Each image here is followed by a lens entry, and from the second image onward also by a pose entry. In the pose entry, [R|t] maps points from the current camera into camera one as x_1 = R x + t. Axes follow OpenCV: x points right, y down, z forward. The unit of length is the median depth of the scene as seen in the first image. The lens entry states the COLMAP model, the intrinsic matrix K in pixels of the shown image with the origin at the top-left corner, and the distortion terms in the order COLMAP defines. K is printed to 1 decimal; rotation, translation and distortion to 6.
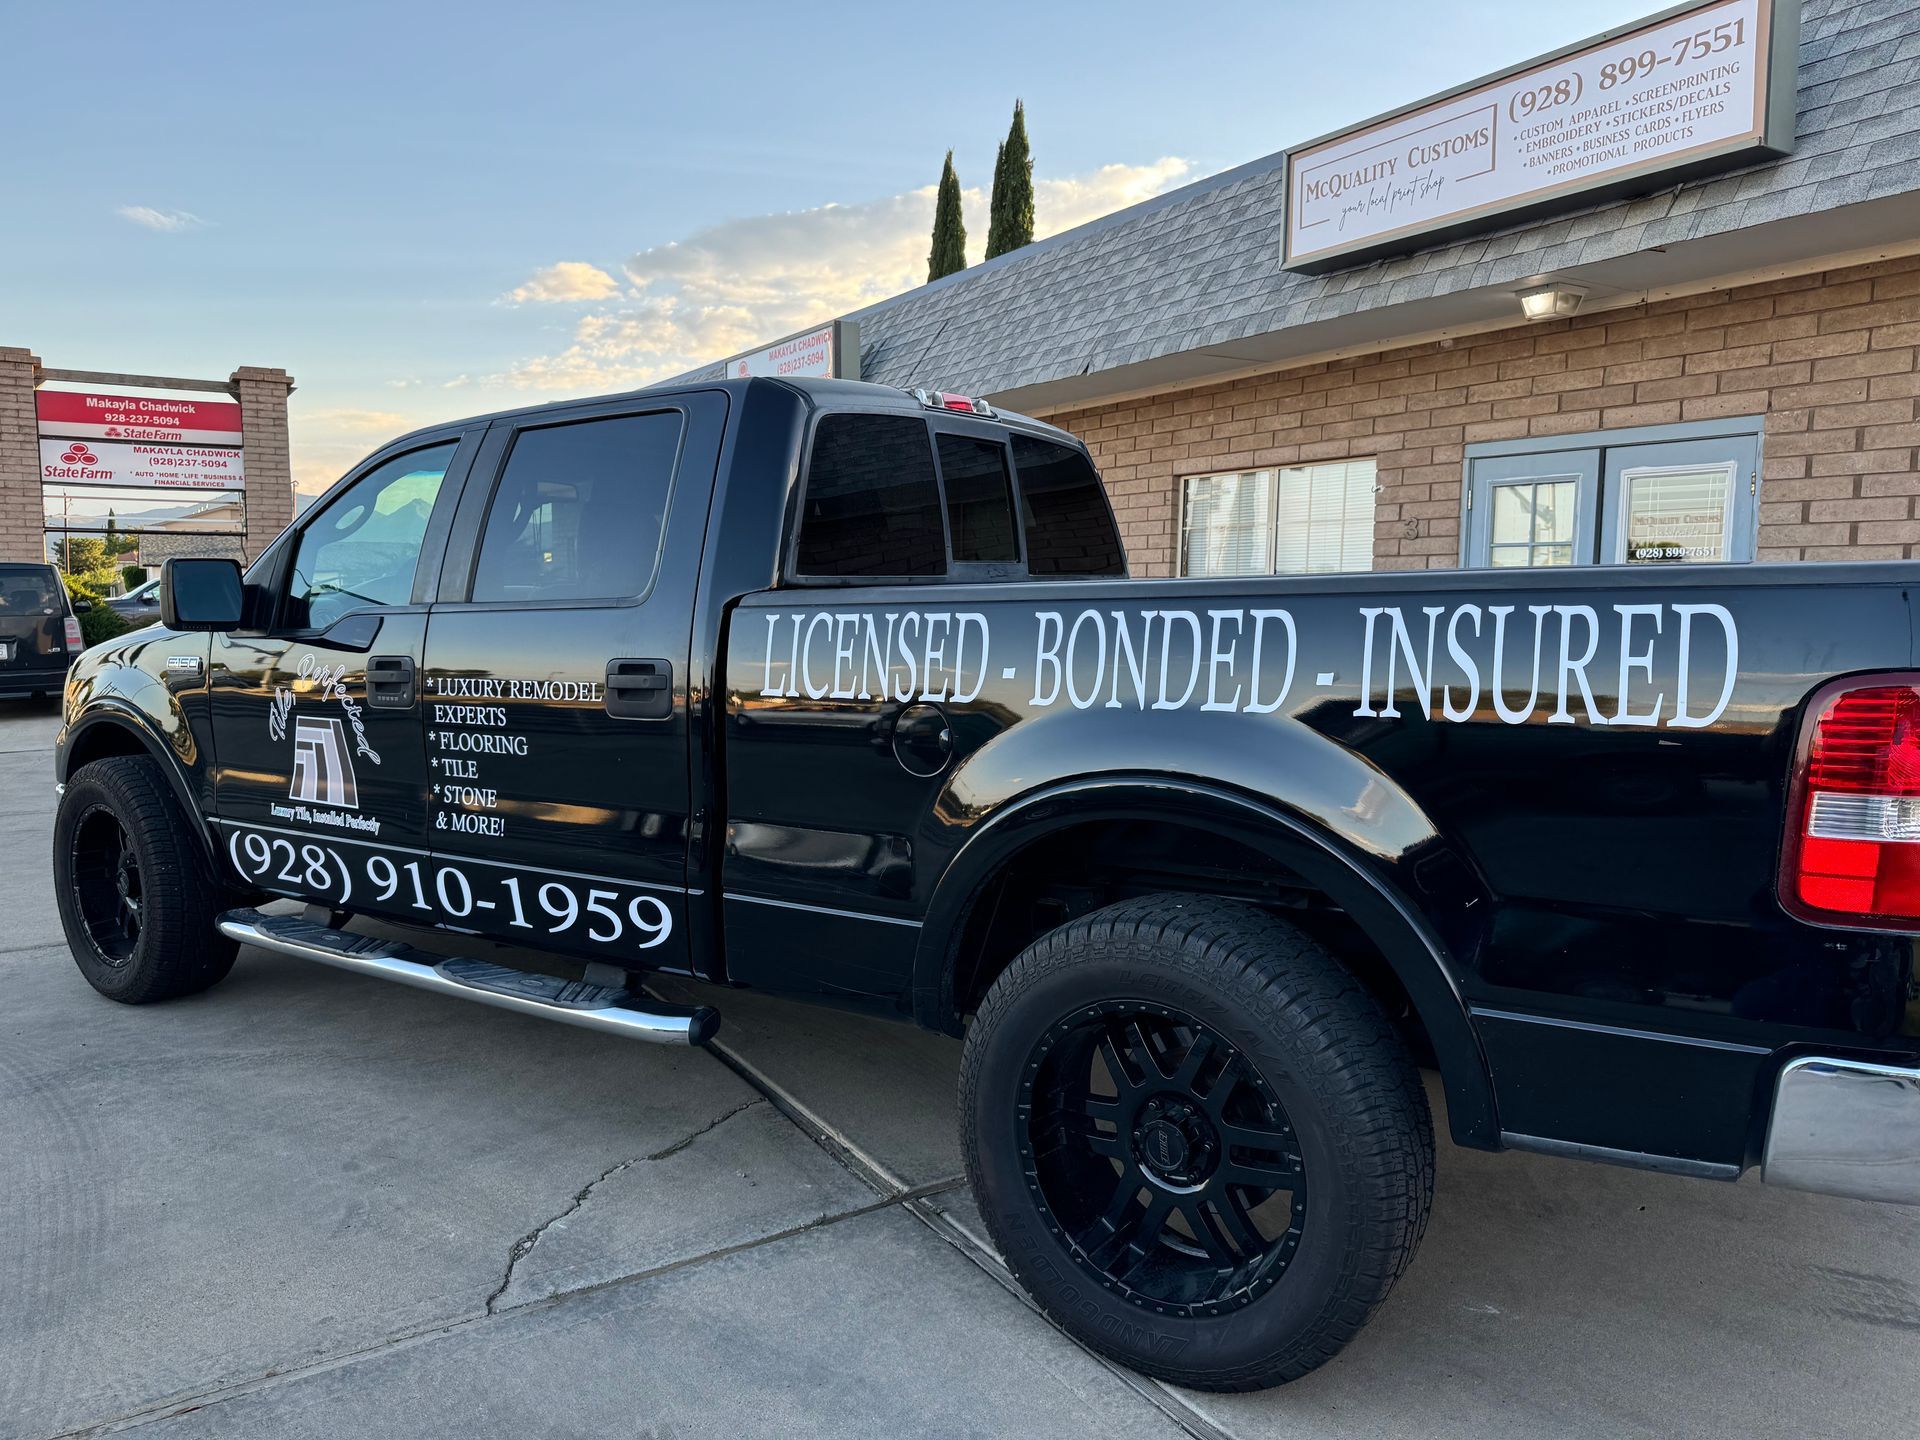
lens RADIAL K [[1398.2, 0, 956.8], [0, 1398.2, 733.2], [0, 0, 1]] dist [0.001423, 0.009149]
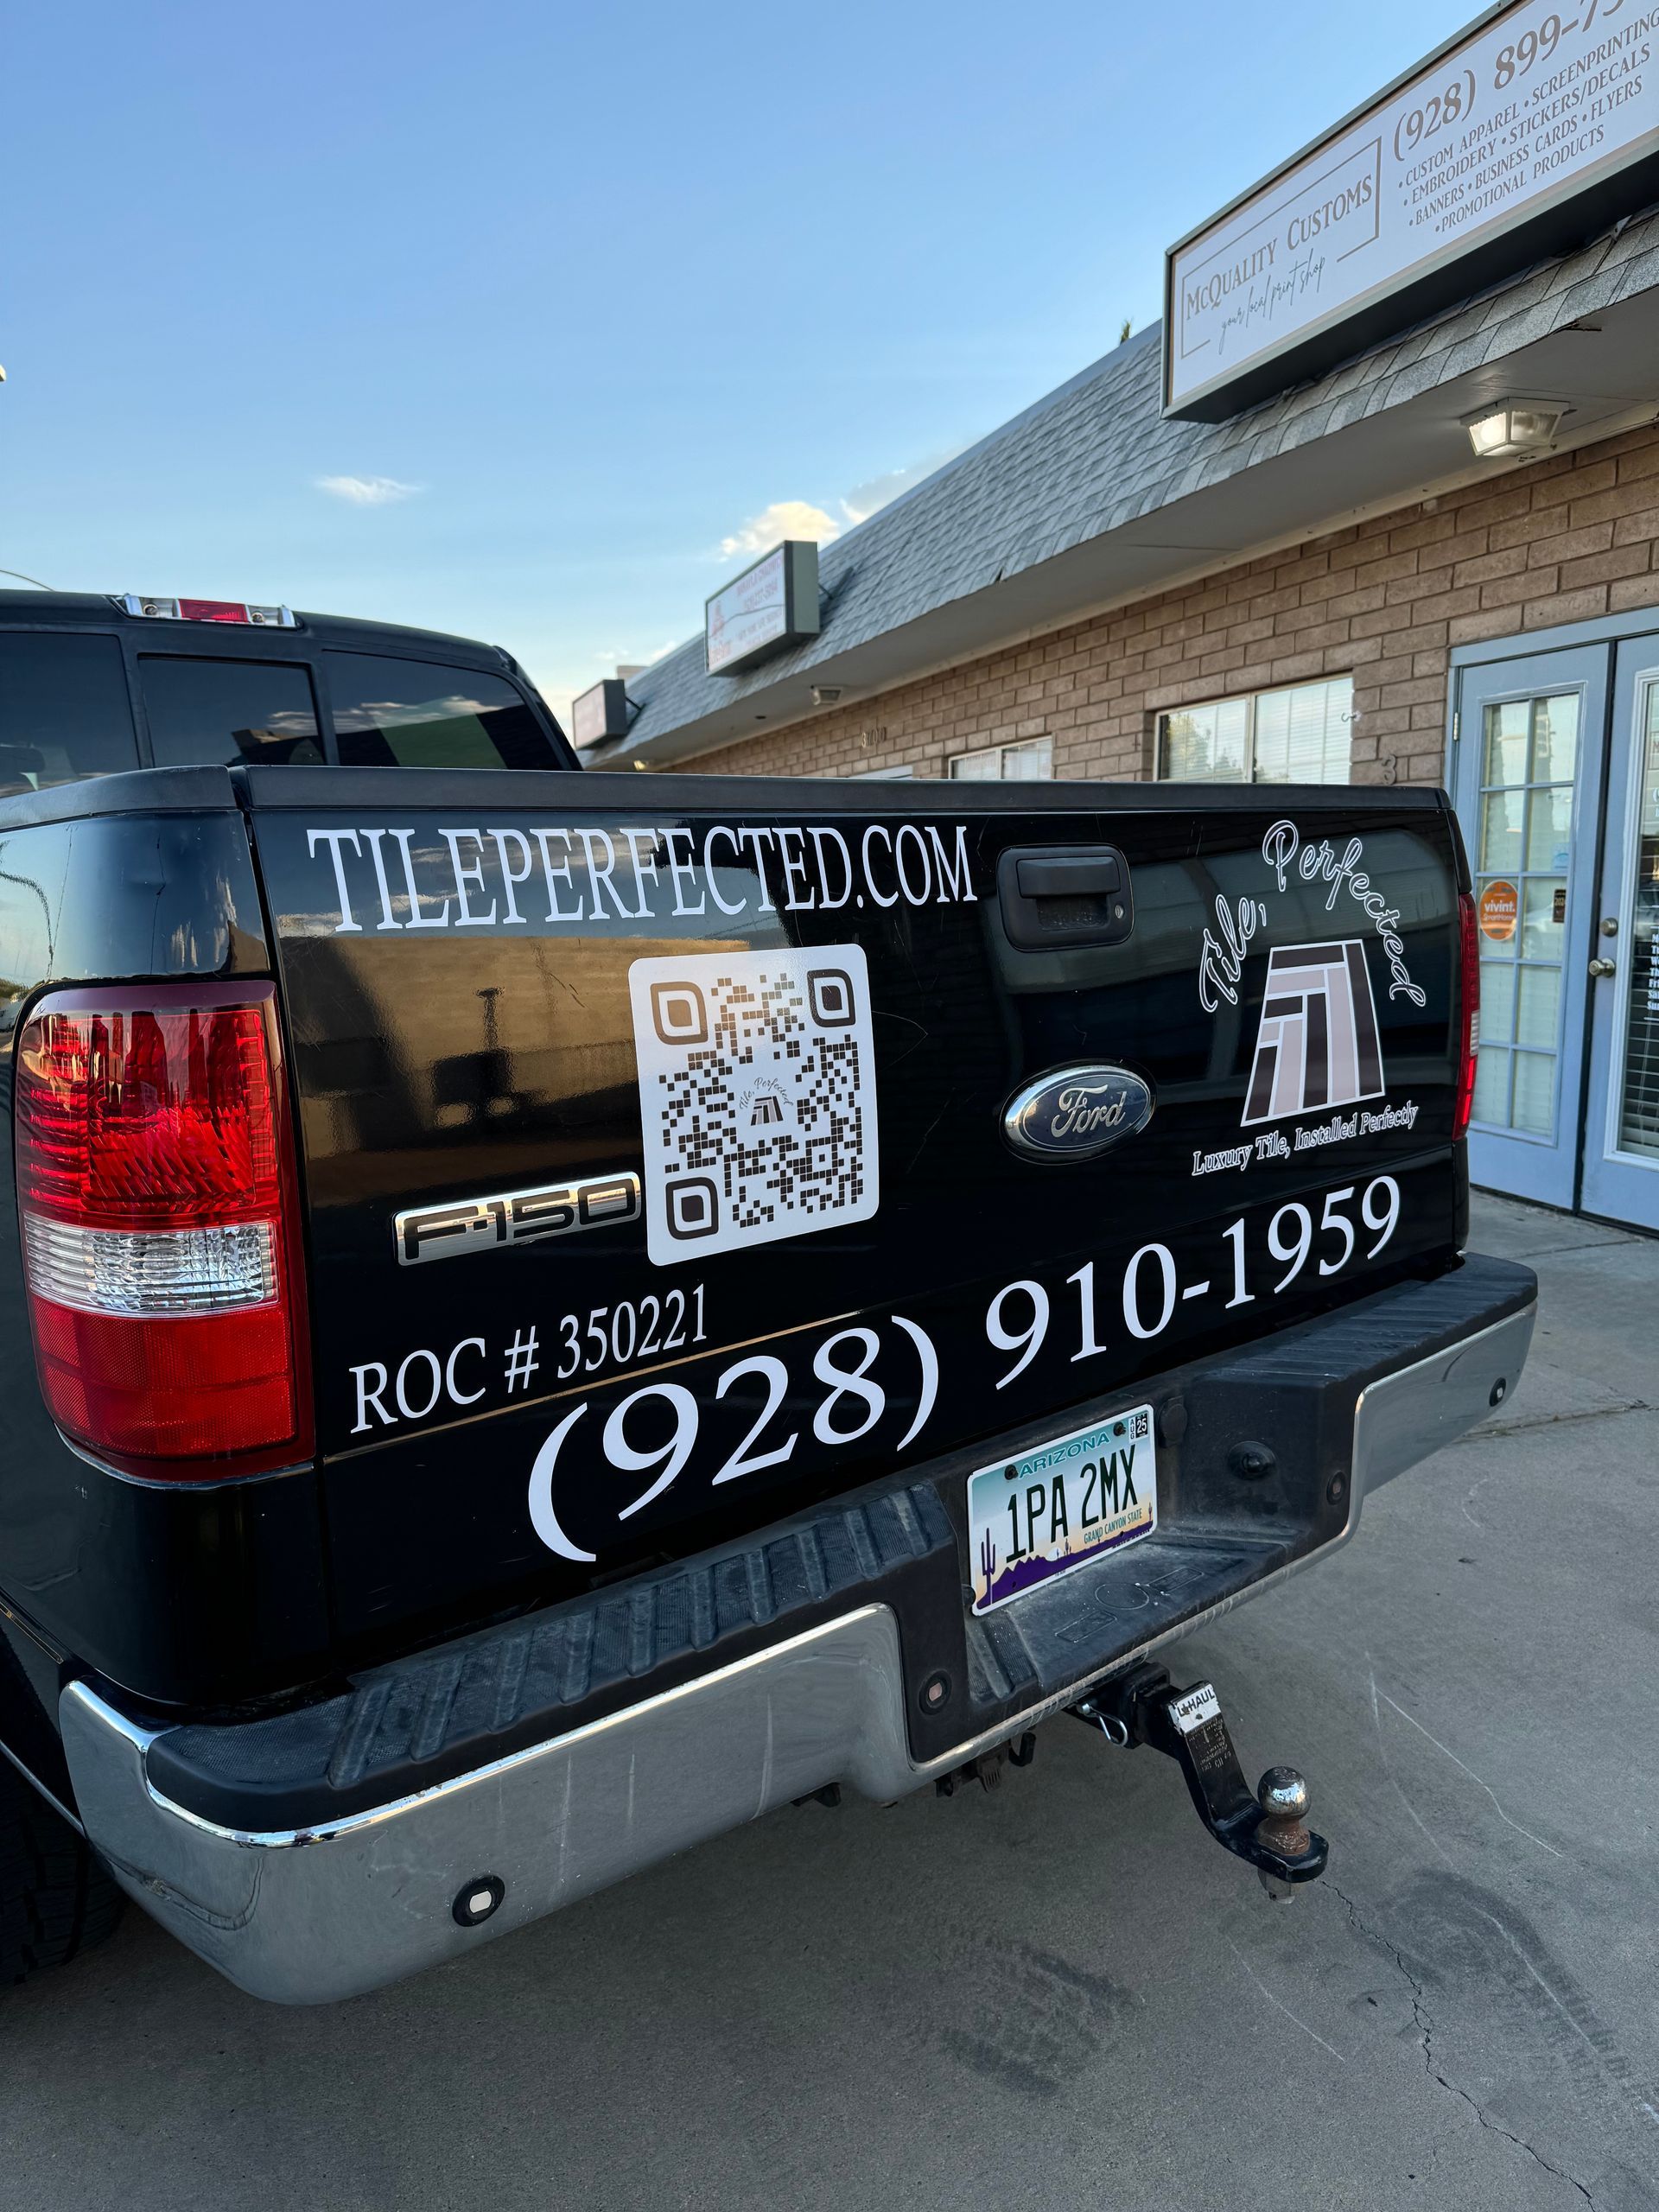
lens RADIAL K [[1610.9, 0, 840.1], [0, 1610.9, 1090.7], [0, 0, 1]] dist [0.001423, 0.009149]
pose [[0.968813, 0.016998, -0.247211, 0.288593], [-0.008475, 0.999334, 0.035502, -0.009980], [0.247650, -0.032299, 0.968311, 0.138117]]
